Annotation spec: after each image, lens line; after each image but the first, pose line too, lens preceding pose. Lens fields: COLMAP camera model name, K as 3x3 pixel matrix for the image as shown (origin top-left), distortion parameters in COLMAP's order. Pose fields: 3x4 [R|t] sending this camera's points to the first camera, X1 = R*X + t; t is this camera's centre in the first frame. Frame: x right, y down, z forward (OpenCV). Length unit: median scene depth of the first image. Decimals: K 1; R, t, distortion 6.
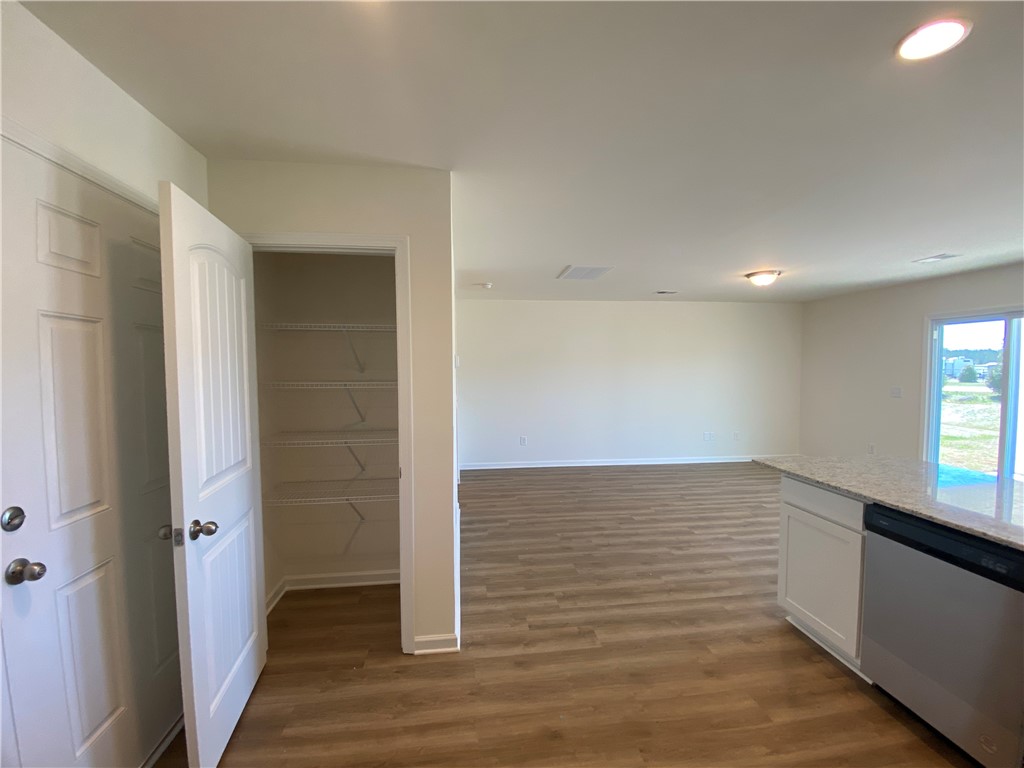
lens RADIAL K [[415.0, 0, 513.0], [0, 415.0, 385.3], [0, 0, 1]] dist [-0.001651, -0.000075]
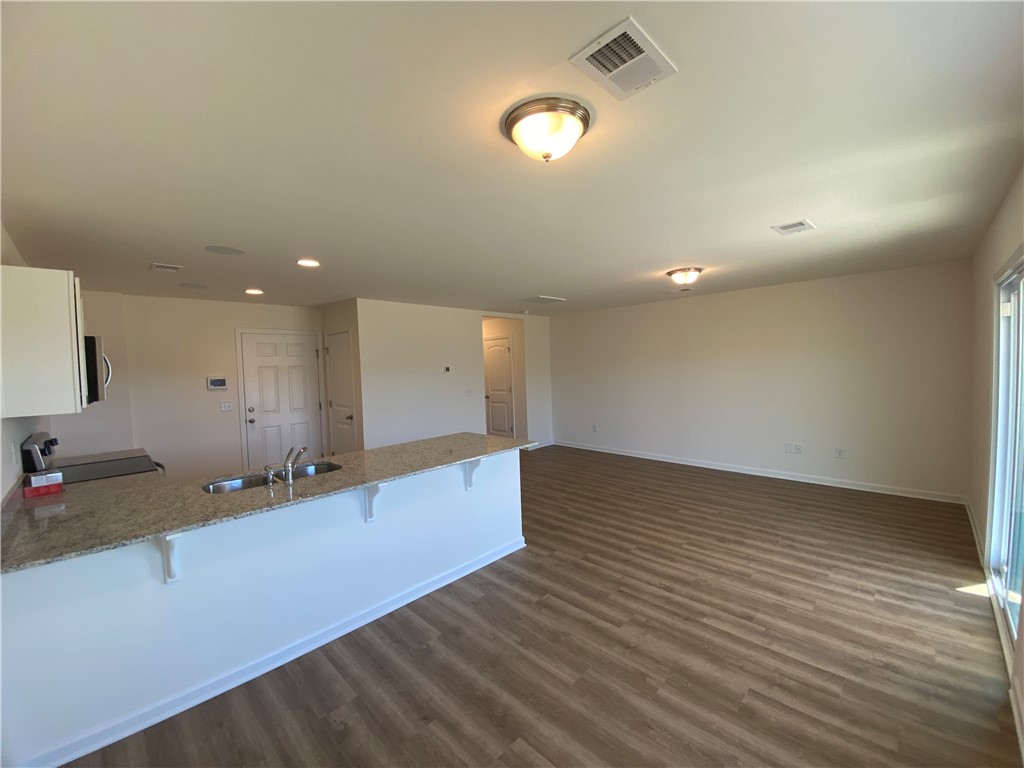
lens RADIAL K [[417.7, 0, 512.4], [0, 417.7, 384.6], [0, 0, 1]] dist [-0.001348, -0.000208]
pose [[0.608762, 0.020177, -0.793096, 1.120597], [-0.009880, 0.999792, 0.017852, -0.015713], [0.793291, -0.003032, 0.608835, 0.096580]]
